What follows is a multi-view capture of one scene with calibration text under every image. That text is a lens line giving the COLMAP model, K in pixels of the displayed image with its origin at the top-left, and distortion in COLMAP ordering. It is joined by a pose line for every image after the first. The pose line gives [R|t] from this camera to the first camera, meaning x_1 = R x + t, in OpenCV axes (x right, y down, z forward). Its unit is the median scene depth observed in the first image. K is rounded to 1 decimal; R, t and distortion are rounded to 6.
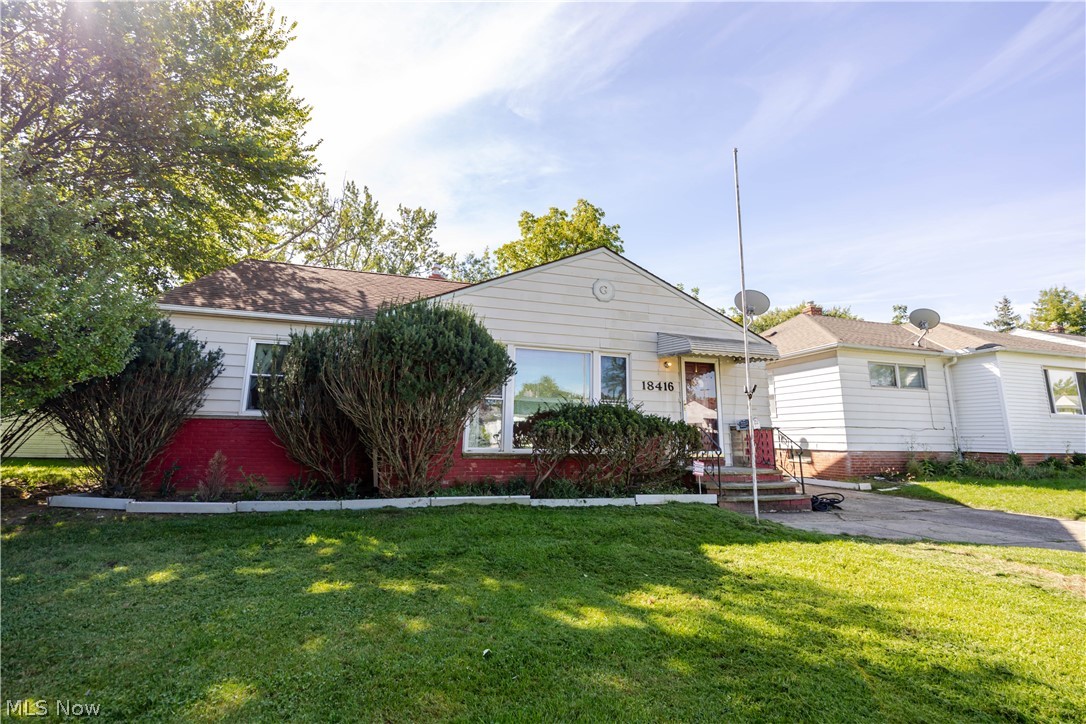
lens RADIAL K [[435.8, 0, 539.6], [0, 435.8, 358.0], [0, 0, 1]] dist [-0.004013, -0.000872]
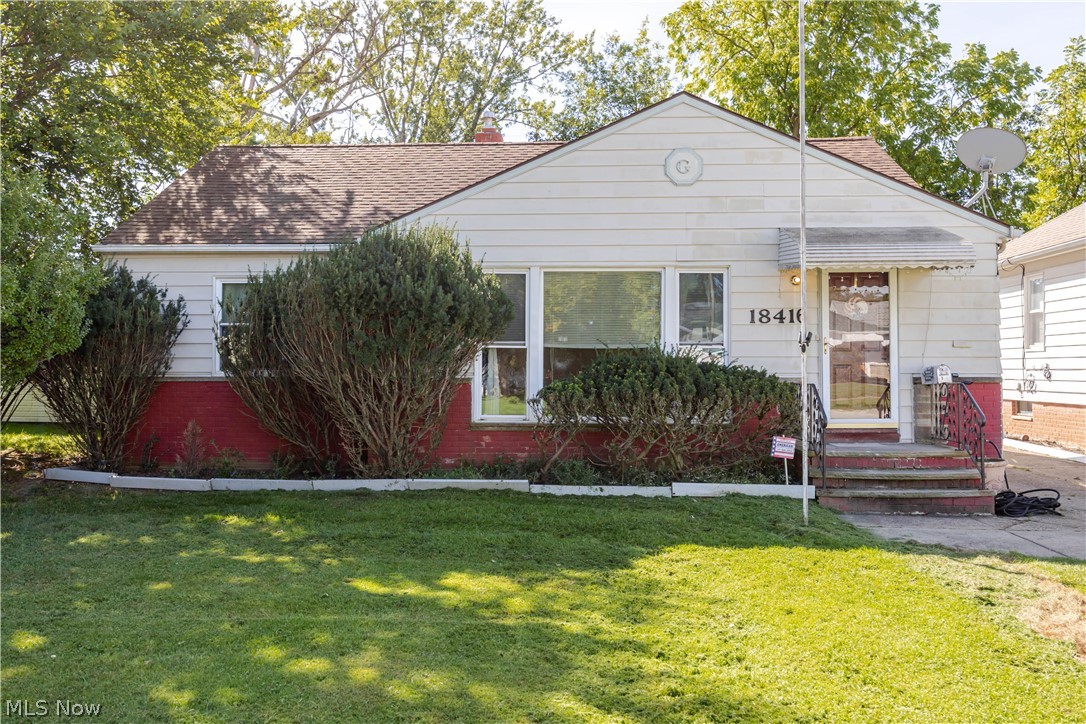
lens RADIAL K [[882.1, 0, 544.0], [0, 882.1, 349.1], [0, 0, 1]] dist [-0.018412, 0.005032]
pose [[0.948992, -0.023033, -0.314458, 0.436379], [0.070445, 0.987606, 0.140254, -0.111051], [0.307330, -0.155252, 0.938853, -0.360112]]
